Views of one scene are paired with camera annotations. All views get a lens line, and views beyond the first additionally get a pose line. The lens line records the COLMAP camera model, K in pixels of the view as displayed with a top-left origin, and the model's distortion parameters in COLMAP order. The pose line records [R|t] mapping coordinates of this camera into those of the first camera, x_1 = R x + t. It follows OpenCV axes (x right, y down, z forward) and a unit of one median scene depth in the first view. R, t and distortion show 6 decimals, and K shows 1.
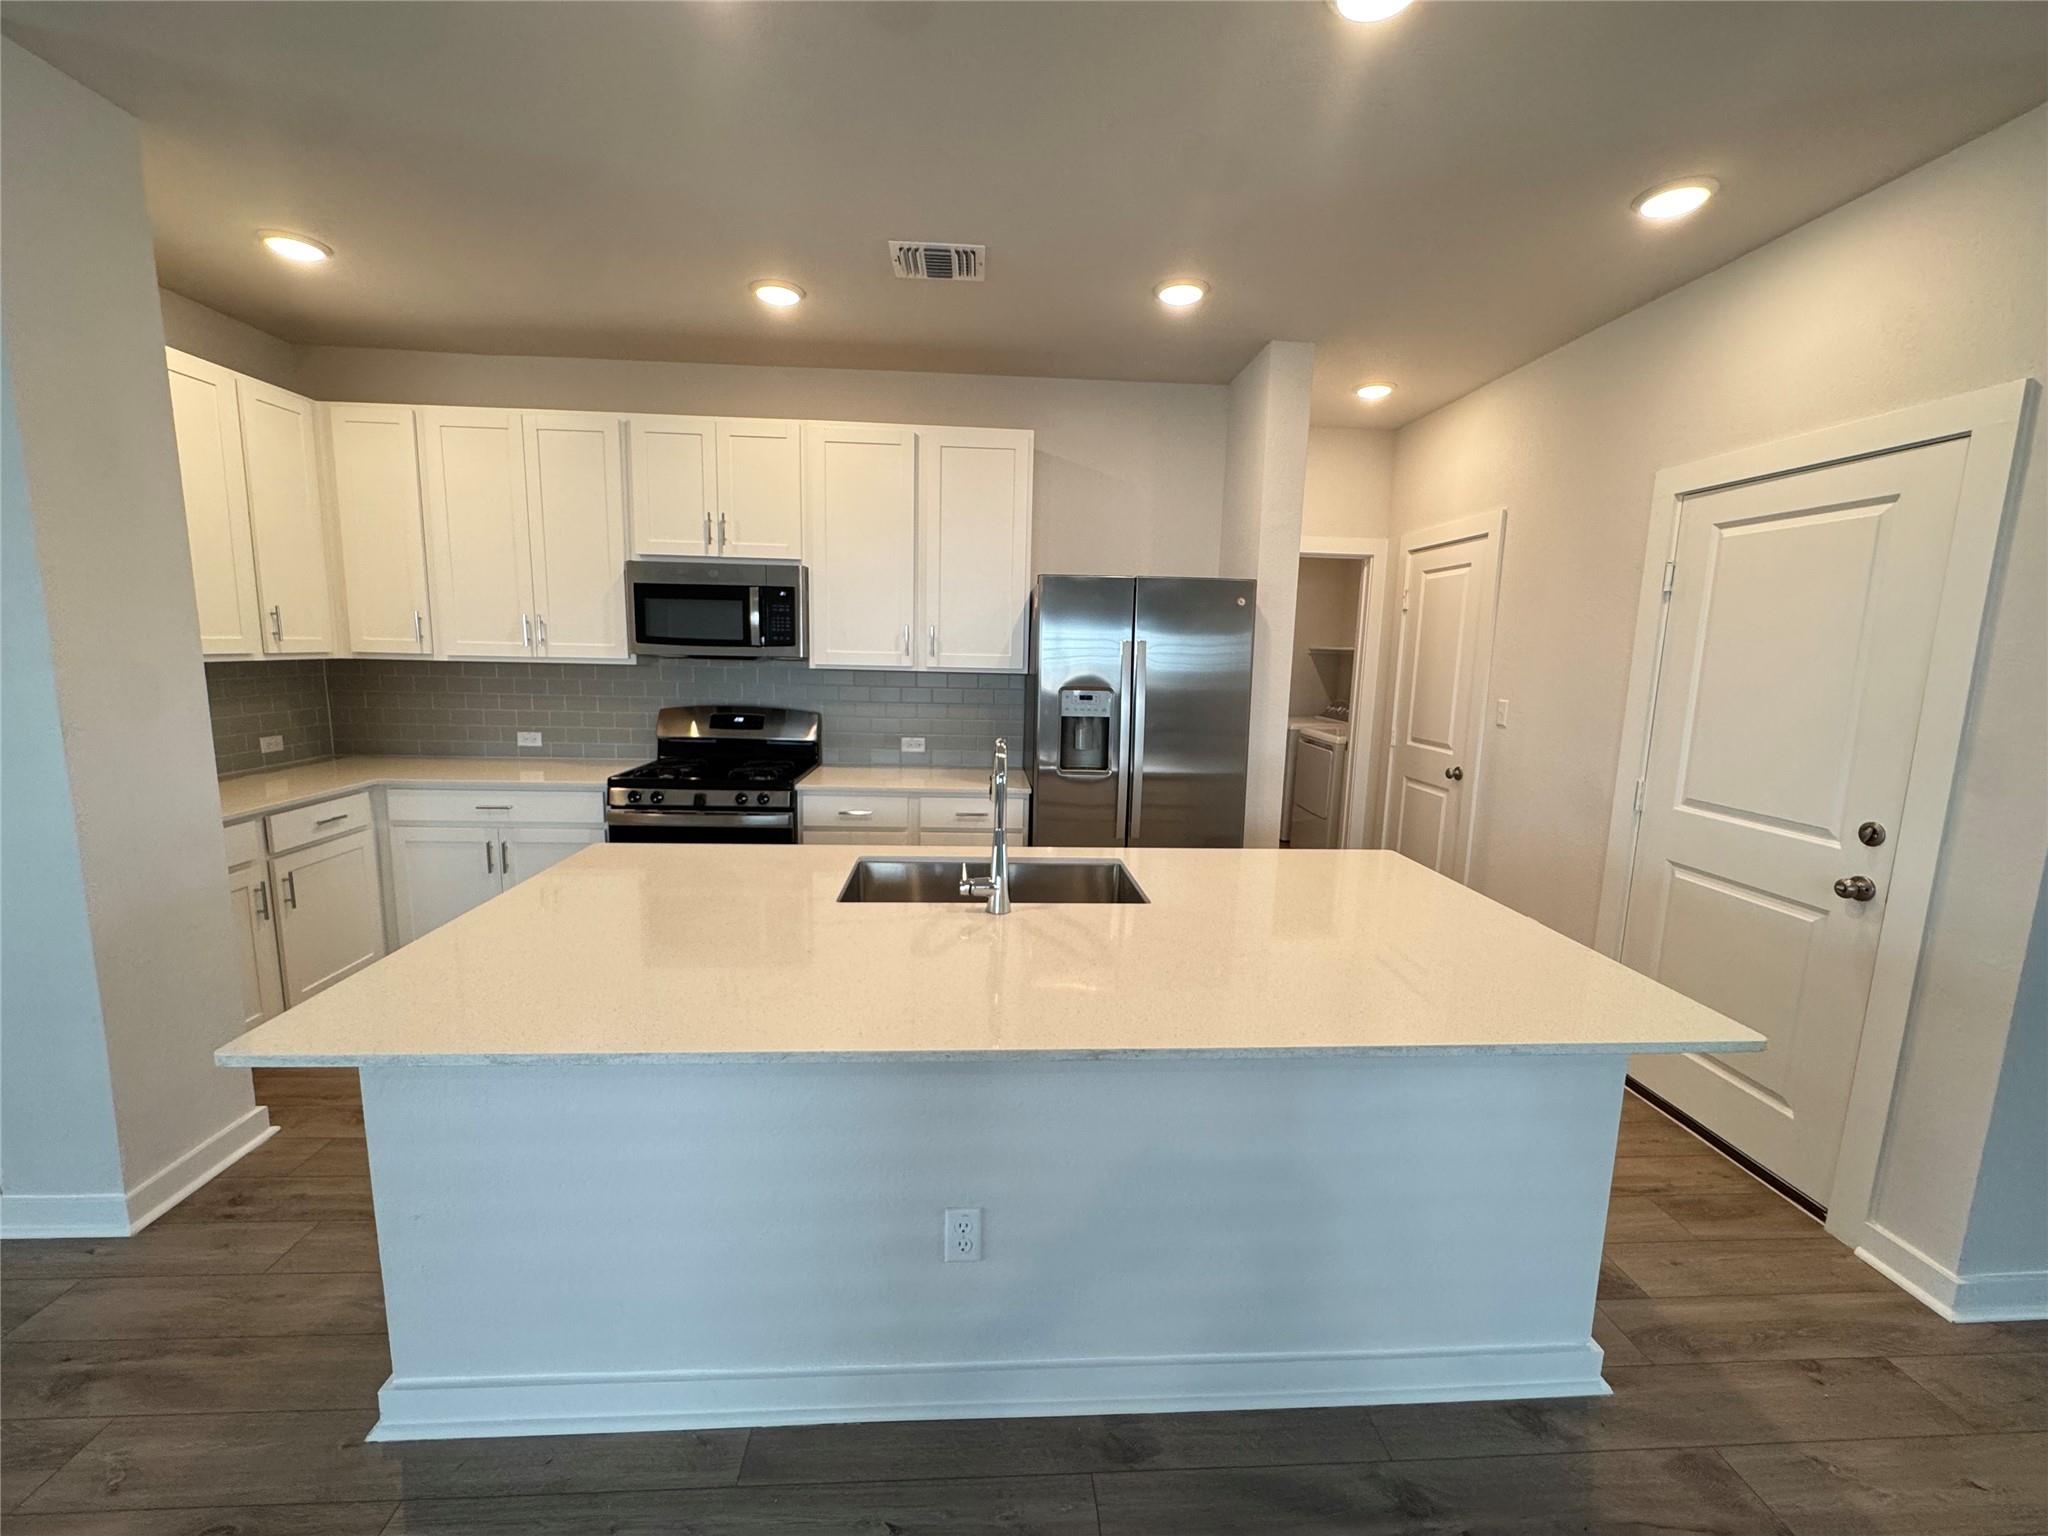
lens RADIAL K [[820.3, 0, 1022.4], [0, 820.3, 766.1], [0, 0, 1]] dist [-0.004406, 0.000274]
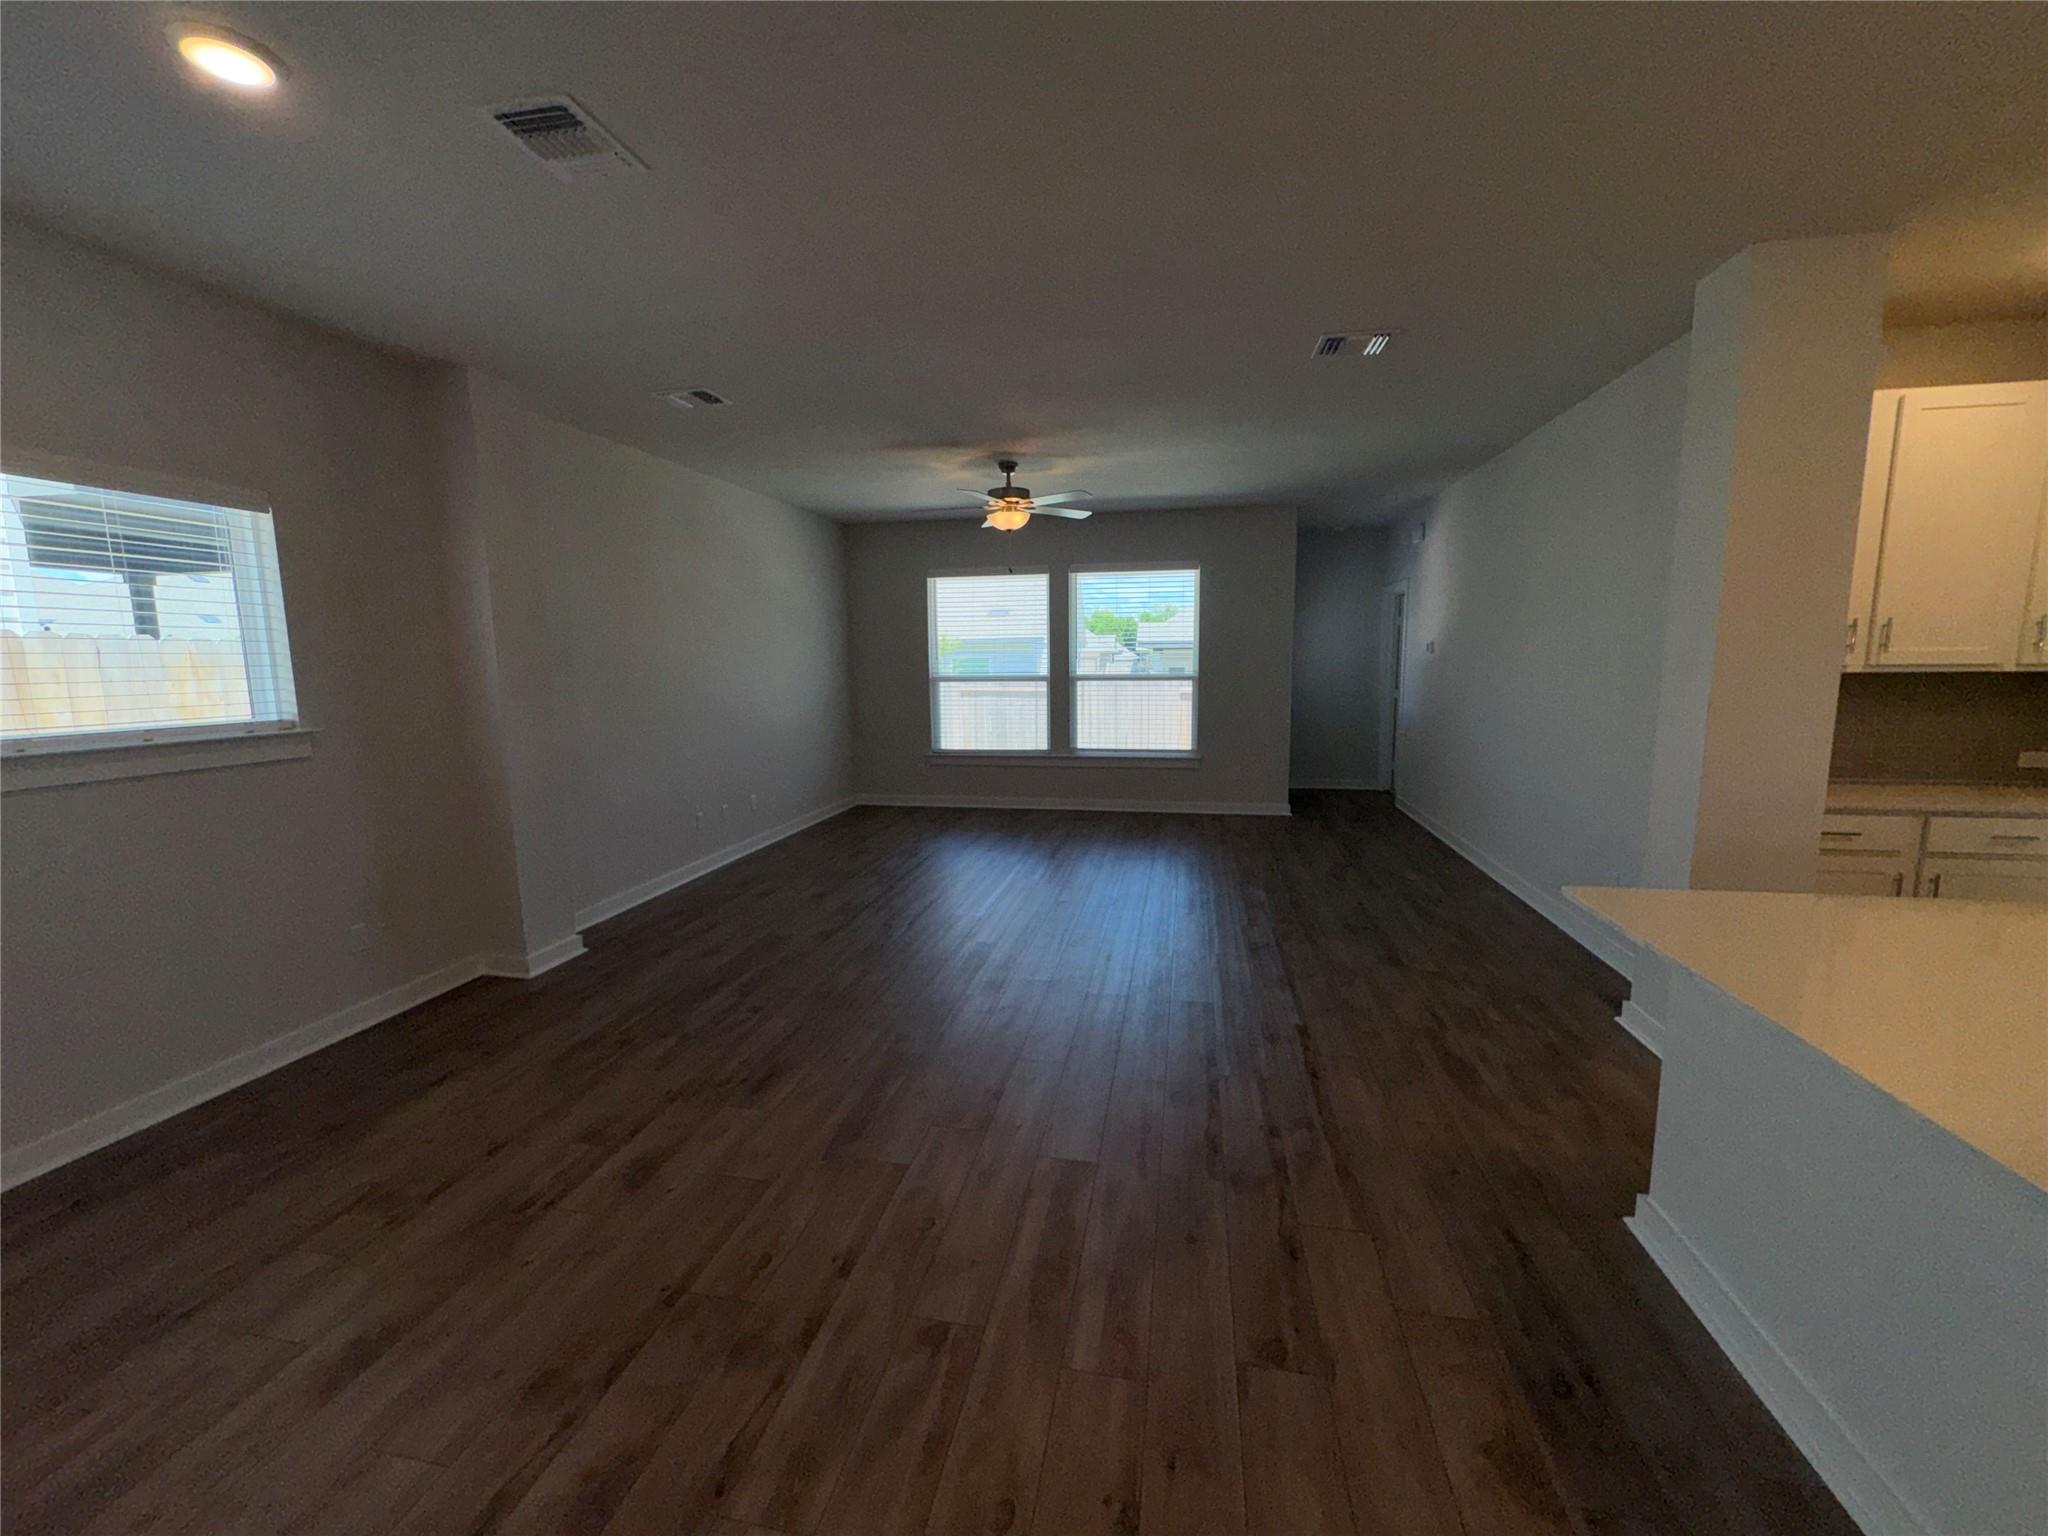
lens RADIAL K [[820.3, 0, 1026.3], [0, 820.3, 770.0], [0, 0, 1]] dist [-0.004406, 0.000274]
pose [[-0.256214, 0.112833, -0.960012, 0.319821], [-0.135628, 0.979142, 0.151278, 0.001180], [0.957058, 0.168964, -0.235567, 0.100761]]
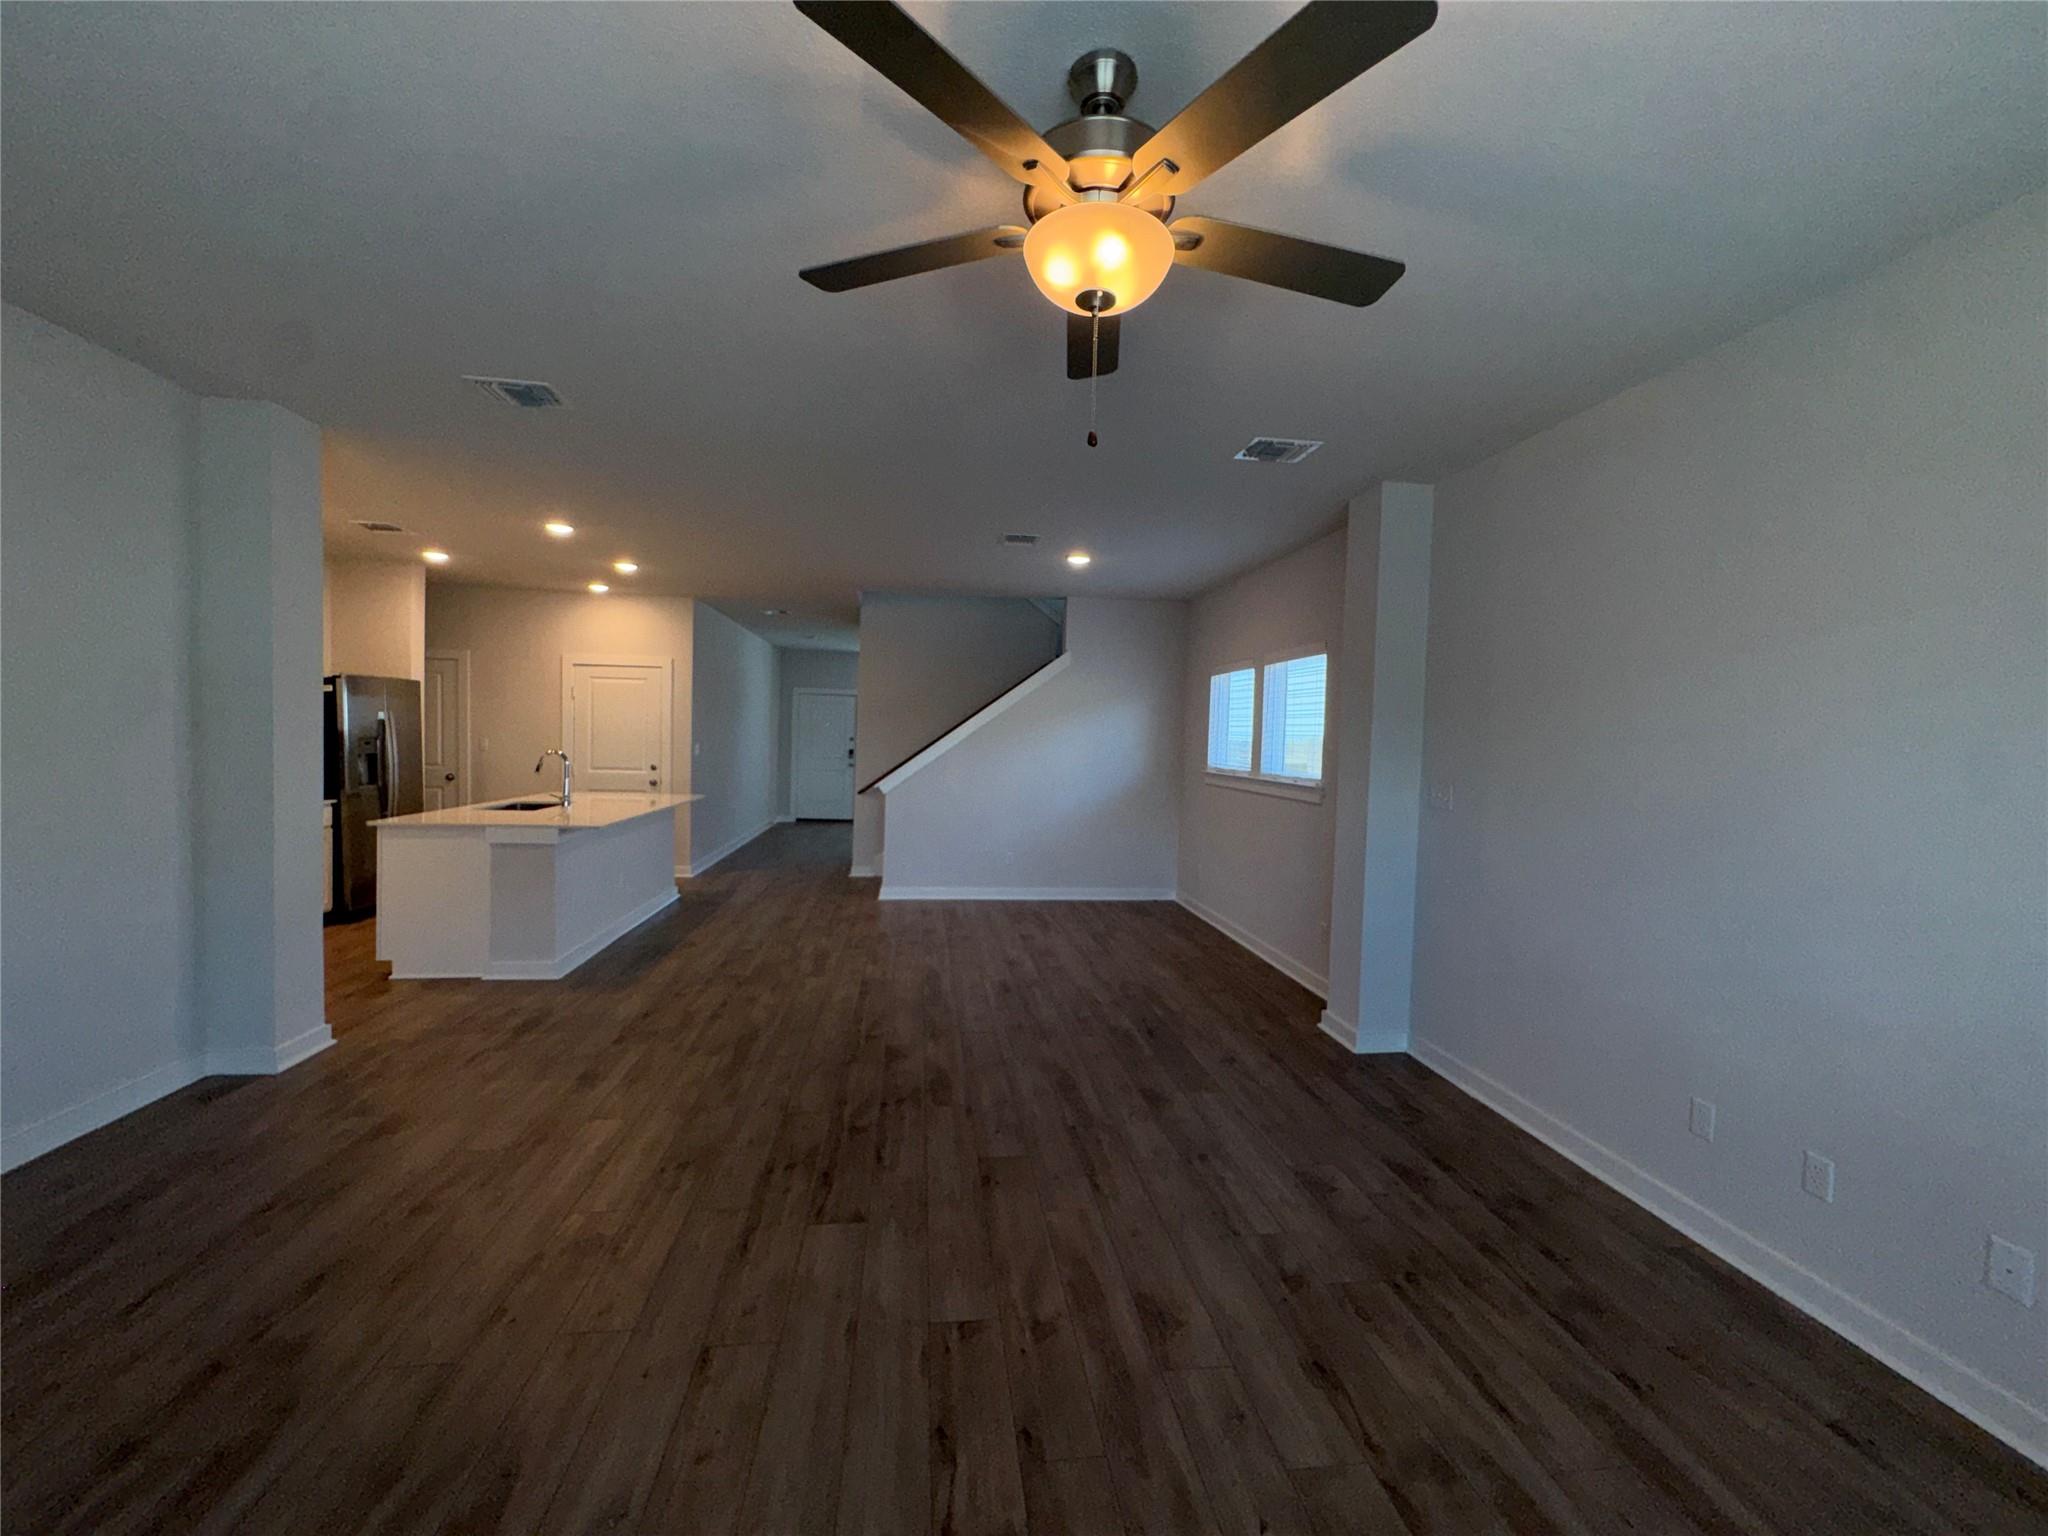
lens RADIAL K [[820.3, 0, 1022.3], [0, 820.3, 770.1], [0, 0, 1]] dist [-0.004406, 0.000274]
pose [[-0.062891, -0.067671, 0.995724, -1.776932], [0.116207, 0.990416, 0.074650, 0.007194], [-0.991232, 0.120405, -0.054425, -0.300064]]
